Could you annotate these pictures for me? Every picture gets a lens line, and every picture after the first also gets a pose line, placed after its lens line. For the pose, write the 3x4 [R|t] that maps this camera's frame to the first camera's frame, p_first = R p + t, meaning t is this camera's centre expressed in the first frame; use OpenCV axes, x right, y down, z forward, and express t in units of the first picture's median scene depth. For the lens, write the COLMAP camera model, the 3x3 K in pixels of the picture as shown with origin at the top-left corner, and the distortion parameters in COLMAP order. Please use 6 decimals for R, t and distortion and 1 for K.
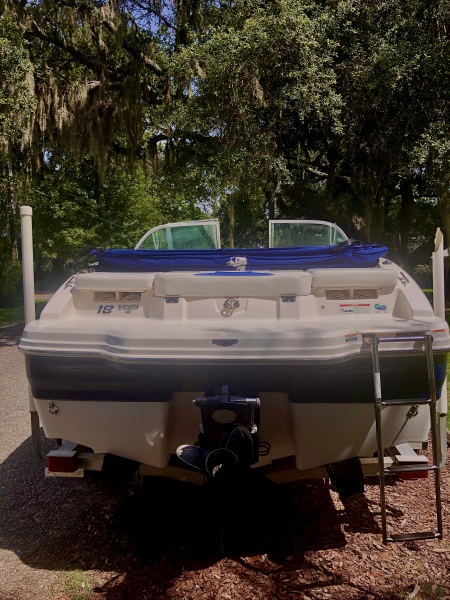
lens RADIAL K [[536.2, 0, 217.9], [0, 536.2, 284.8], [0, 0, 1]] dist [0.046736, -0.018613]
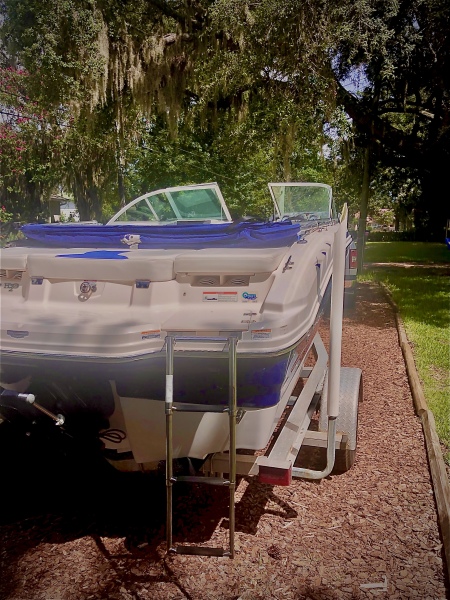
lens RADIAL K [[536.2, 0, 207.3], [0, 536.2, 286.8], [0, 0, 1]] dist [0.046736, -0.018613]
pose [[0.963799, 0.035447, -0.264264, 0.459159], [-0.010206, 0.995302, 0.096279, -0.058122], [0.266436, -0.090097, 0.959633, 0.117747]]
